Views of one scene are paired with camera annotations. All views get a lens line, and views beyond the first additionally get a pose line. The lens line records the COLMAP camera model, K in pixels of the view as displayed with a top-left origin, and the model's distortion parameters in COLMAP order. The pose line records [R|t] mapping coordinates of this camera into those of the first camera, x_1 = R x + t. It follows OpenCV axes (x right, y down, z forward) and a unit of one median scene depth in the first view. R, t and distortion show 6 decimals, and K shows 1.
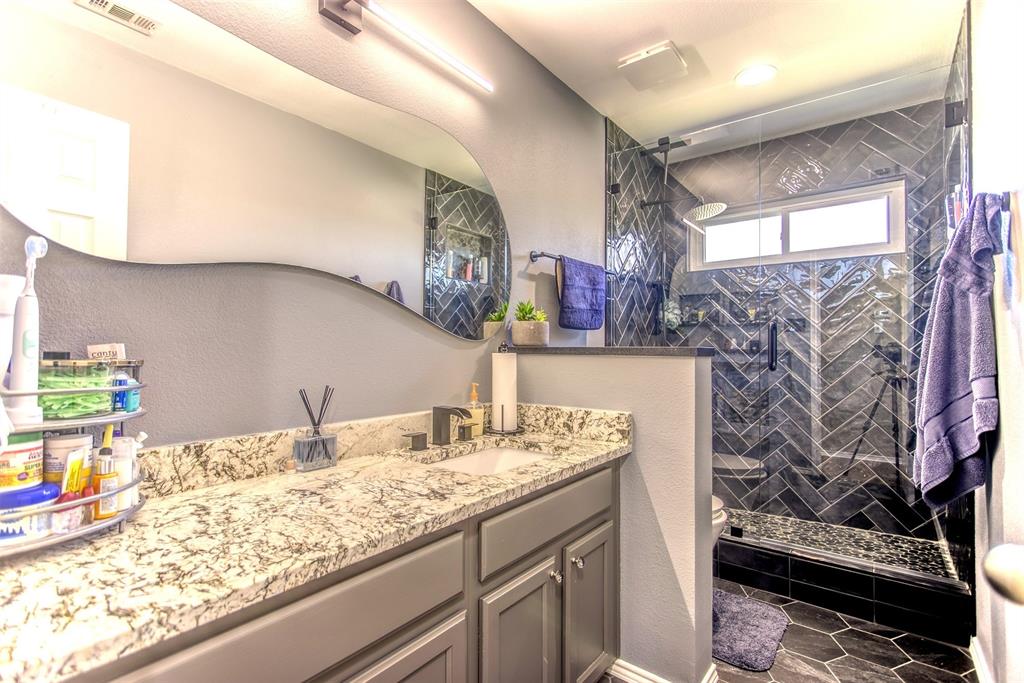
lens RADIAL K [[478.9, 0, 509.5], [0, 478.9, 339.3], [0, 0, 1]] dist [0.000573, 0.001390]
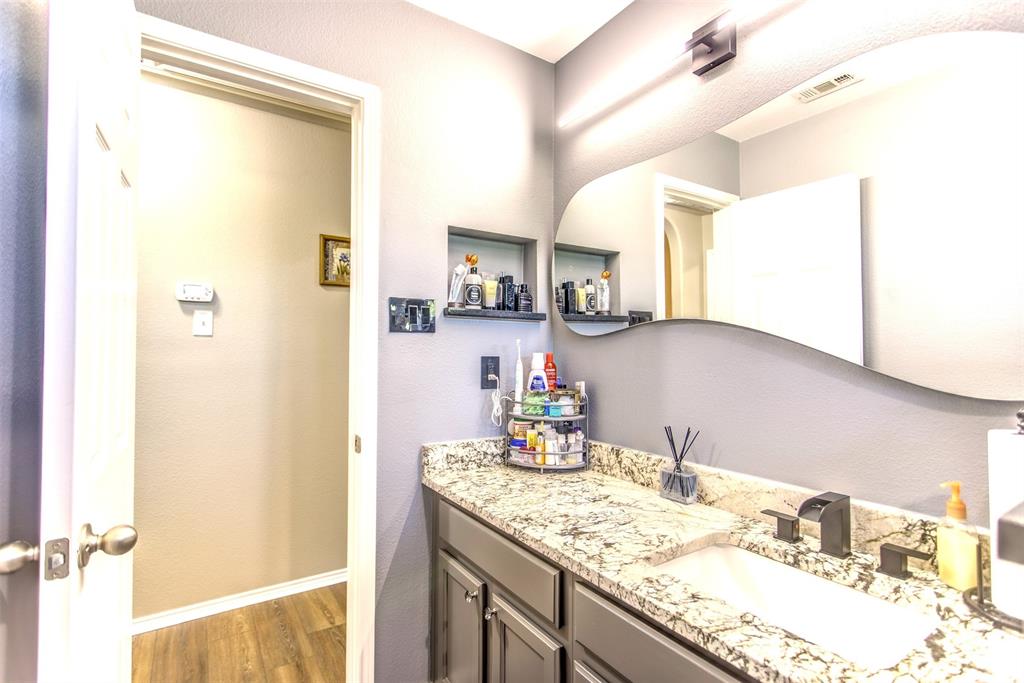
lens RADIAL K [[478.9, 0, 509.2], [0, 478.9, 344.0], [0, 0, 1]] dist [0.000573, 0.001390]
pose [[-0.323900, -0.017455, -0.945930, 0.934232], [0.020476, 0.999466, -0.025454, -0.084039], [0.945870, -0.027614, -0.323370, 1.209851]]
